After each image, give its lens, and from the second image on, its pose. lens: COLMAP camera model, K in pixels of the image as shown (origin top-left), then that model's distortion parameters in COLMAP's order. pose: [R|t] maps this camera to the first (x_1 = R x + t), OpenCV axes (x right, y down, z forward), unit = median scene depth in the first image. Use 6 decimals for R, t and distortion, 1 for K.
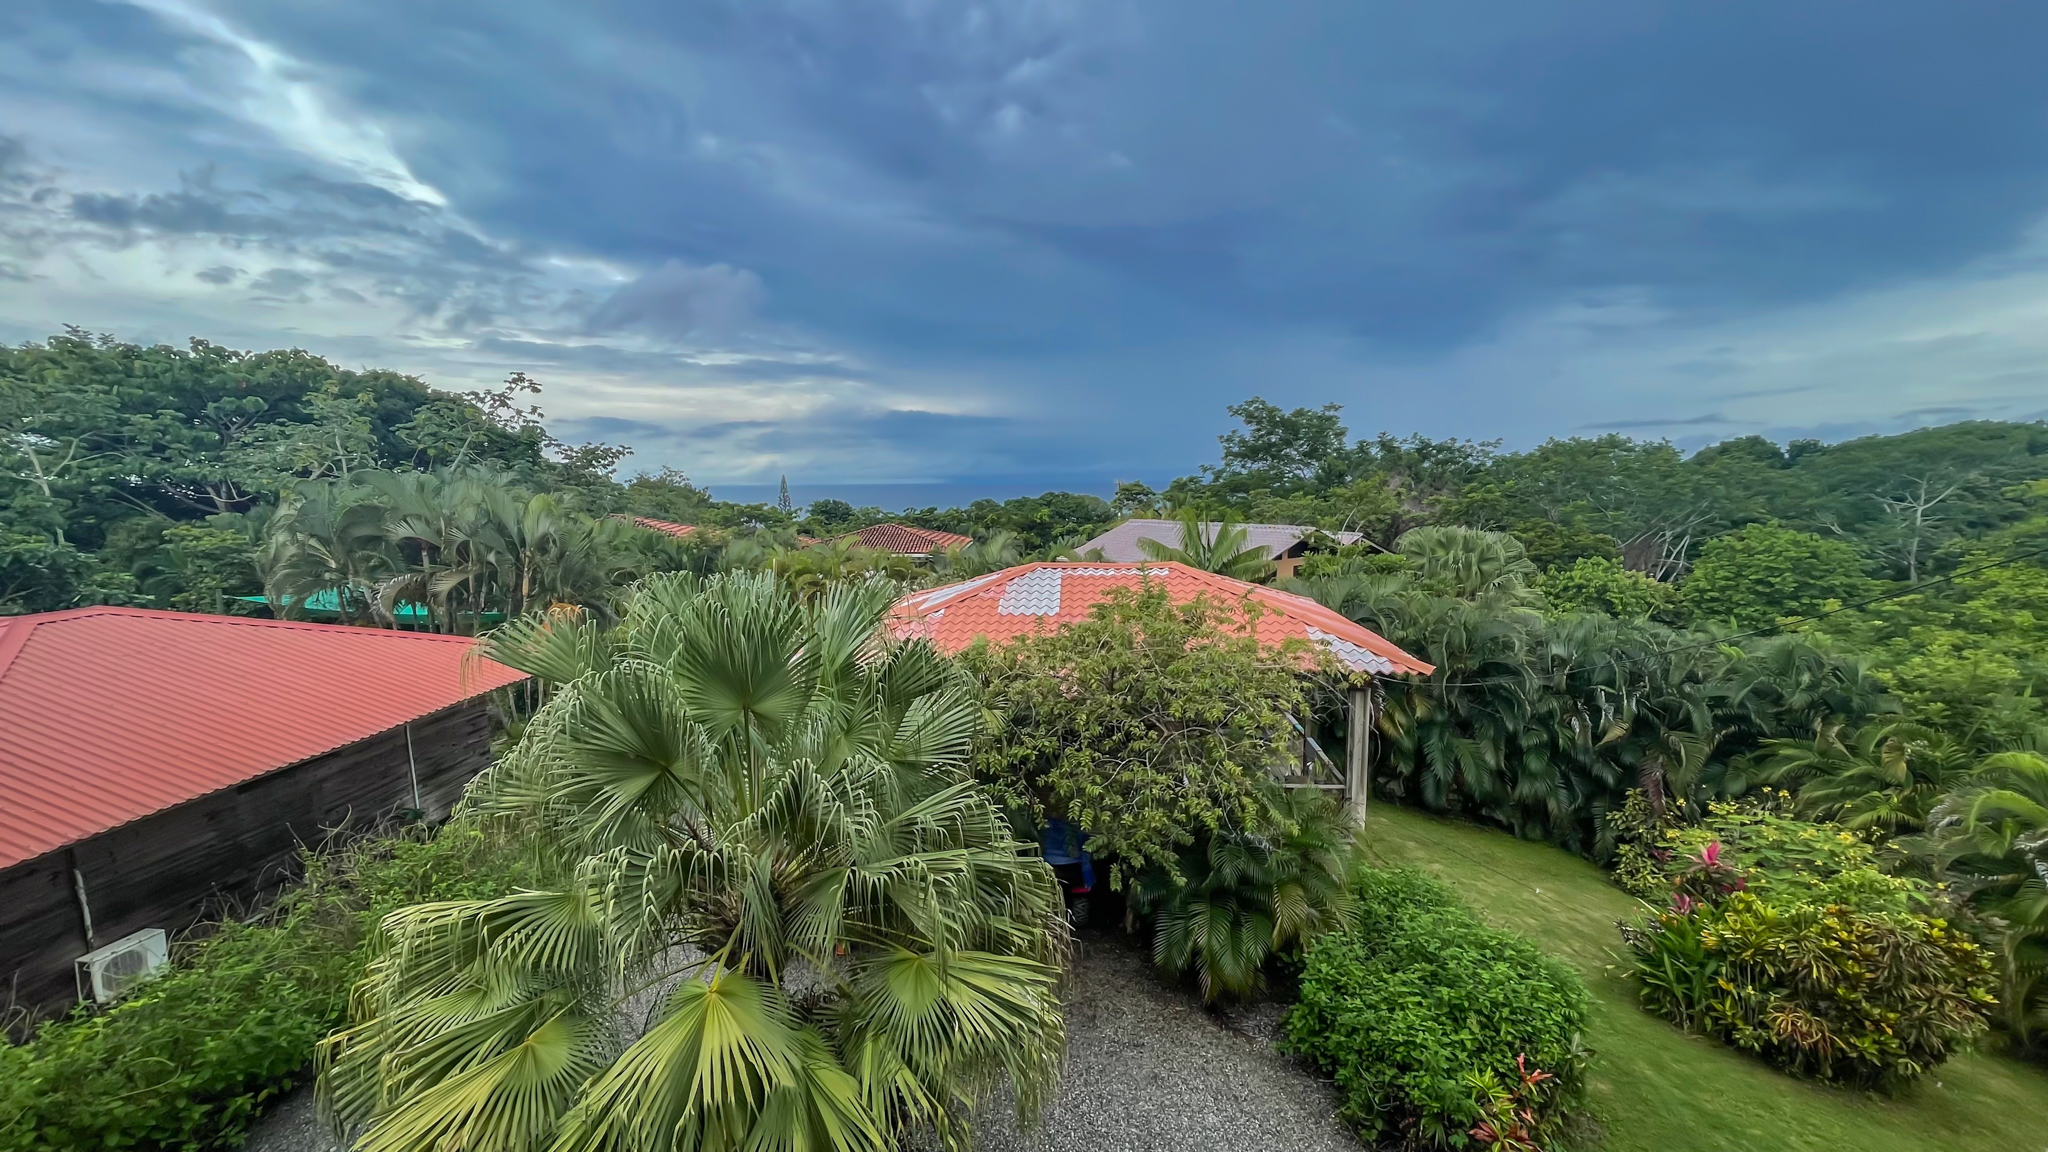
lens RADIAL K [[831.3, 0, 1023.5], [0, 831.3, 589.1], [0, 0, 1]] dist [0.002342, 0.000057]
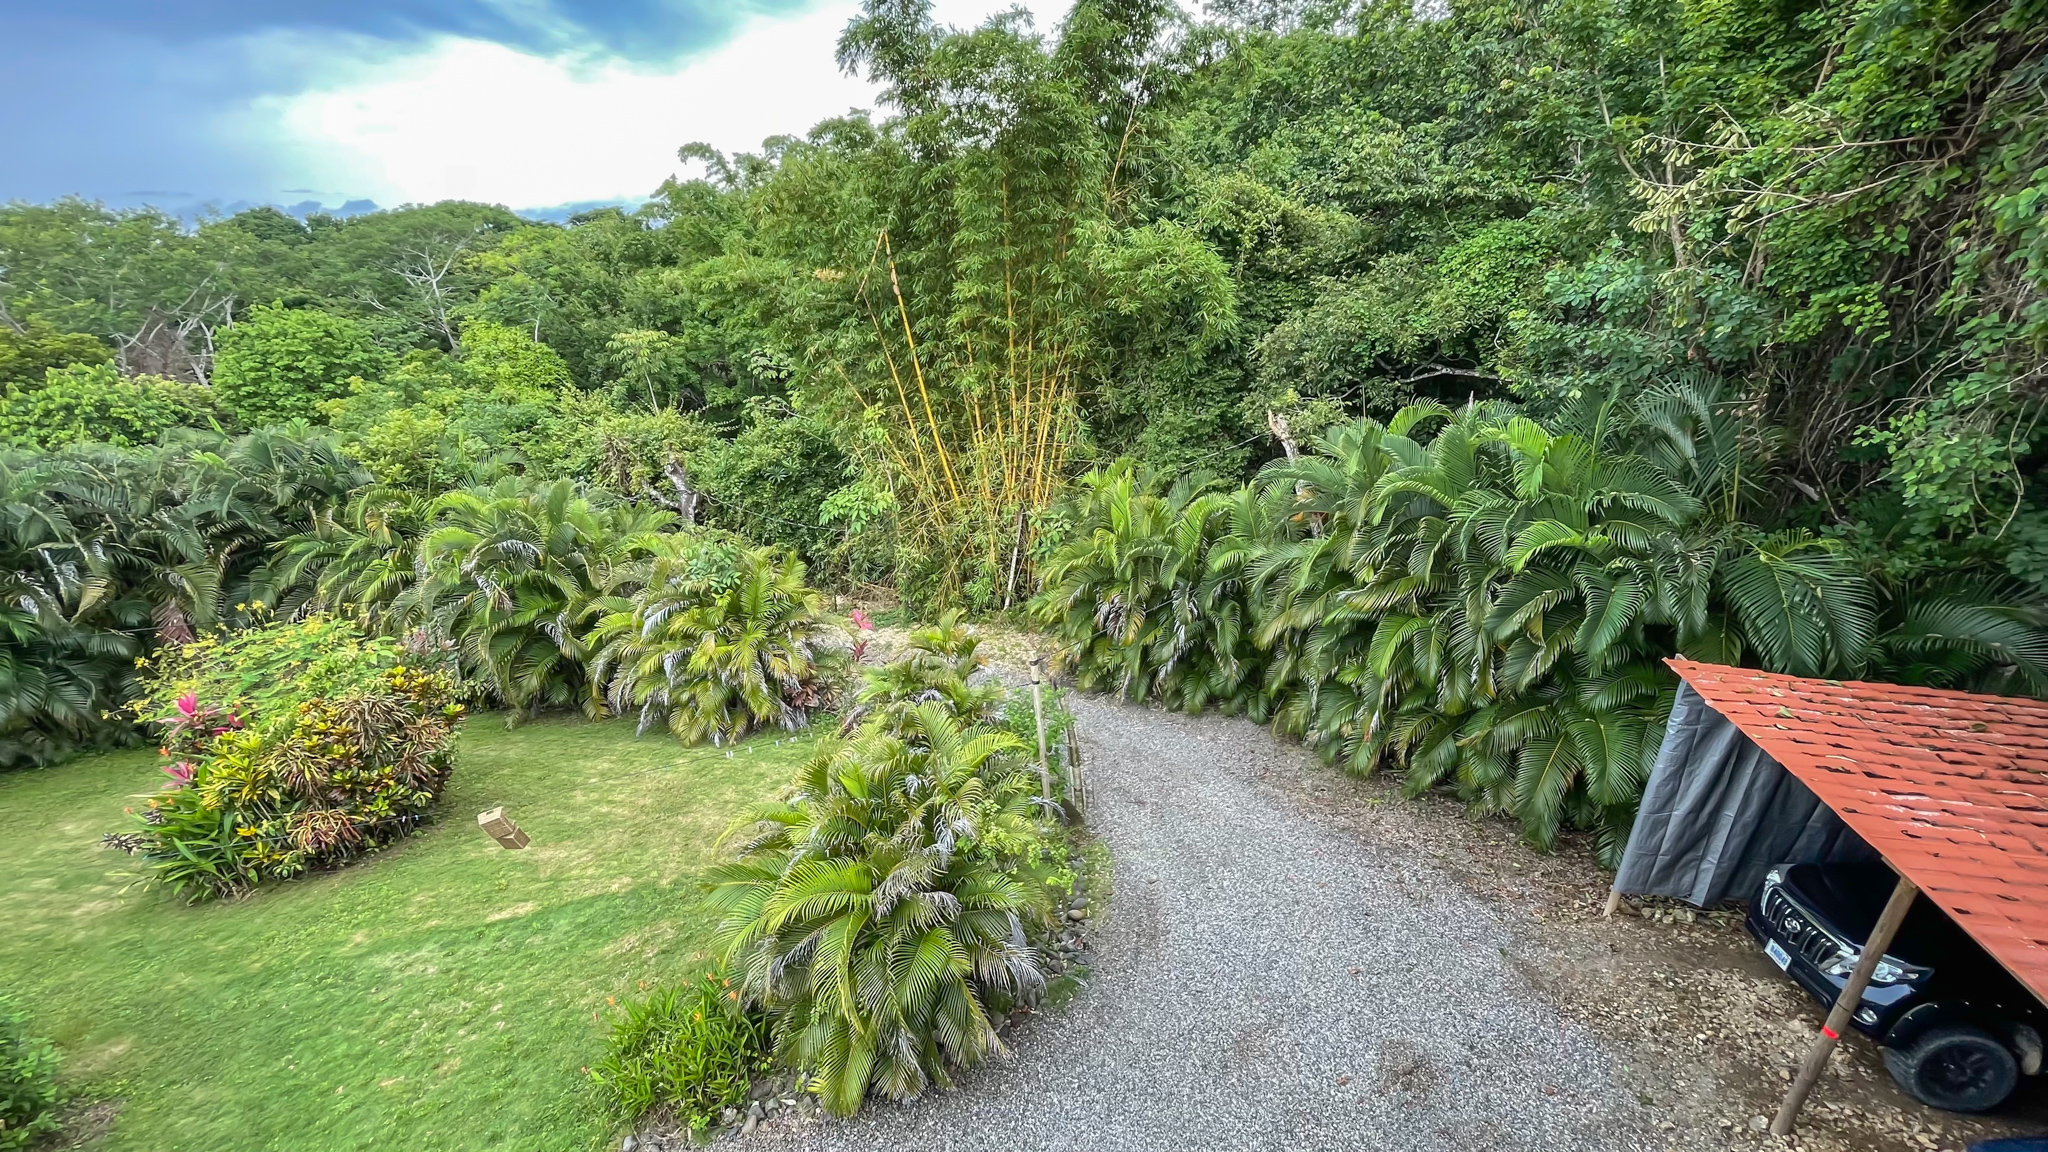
lens RADIAL K [[826.2, 0, 1023.9], [0, 826.2, 583.6], [0, 0, 1]] dist [-0.002266, 0.000493]
pose [[0.177829, -0.377818, 0.908642, 0.242252], [0.146046, 0.923266, 0.355317, 0.019887], [-0.973164, 0.069517, 0.219362, -0.051691]]
